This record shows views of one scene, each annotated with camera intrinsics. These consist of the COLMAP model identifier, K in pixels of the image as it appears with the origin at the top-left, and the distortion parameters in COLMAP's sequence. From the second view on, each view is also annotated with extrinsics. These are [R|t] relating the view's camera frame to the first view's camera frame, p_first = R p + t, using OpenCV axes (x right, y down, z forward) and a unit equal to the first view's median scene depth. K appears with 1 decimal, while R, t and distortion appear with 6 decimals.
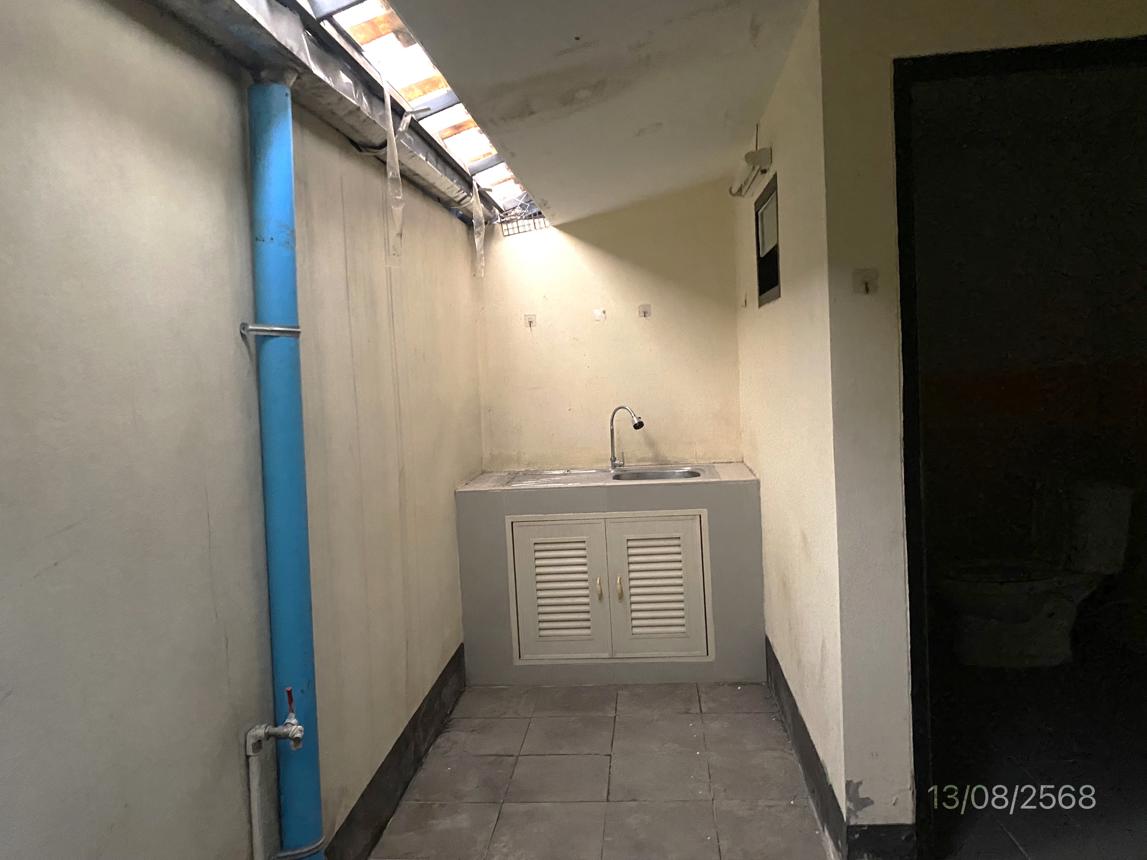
lens RADIAL K [[869.3, 0, 573.5], [0, 869.3, 430.0], [0, 0, 1]] dist [0.072226, -0.138173]
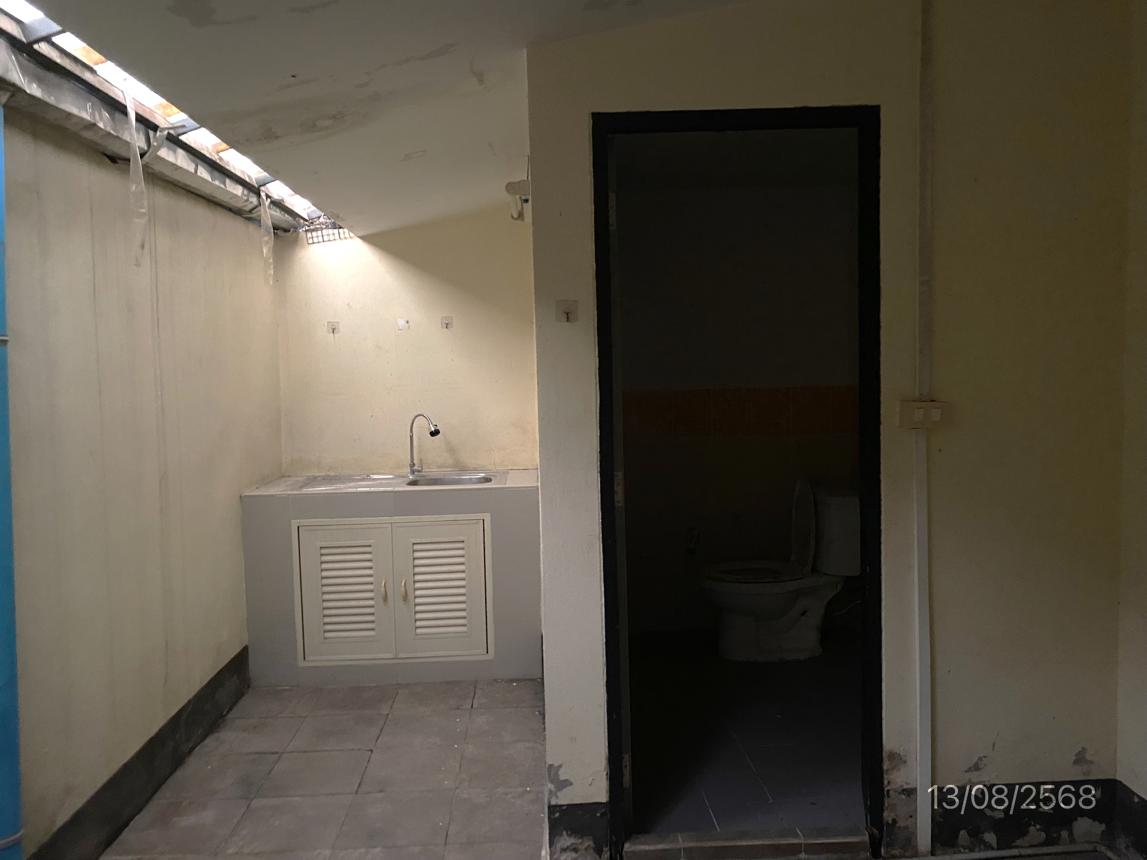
lens RADIAL K [[876.6, 0, 573.3], [0, 876.6, 421.6], [0, 0, 1]] dist [0.005106, 0.001518]
pose [[0.992682, 0.019066, 0.119241, 0.128245], [-0.017608, 0.999757, -0.013269, -0.008514], [-0.119465, 0.011073, 0.992777, -0.059515]]
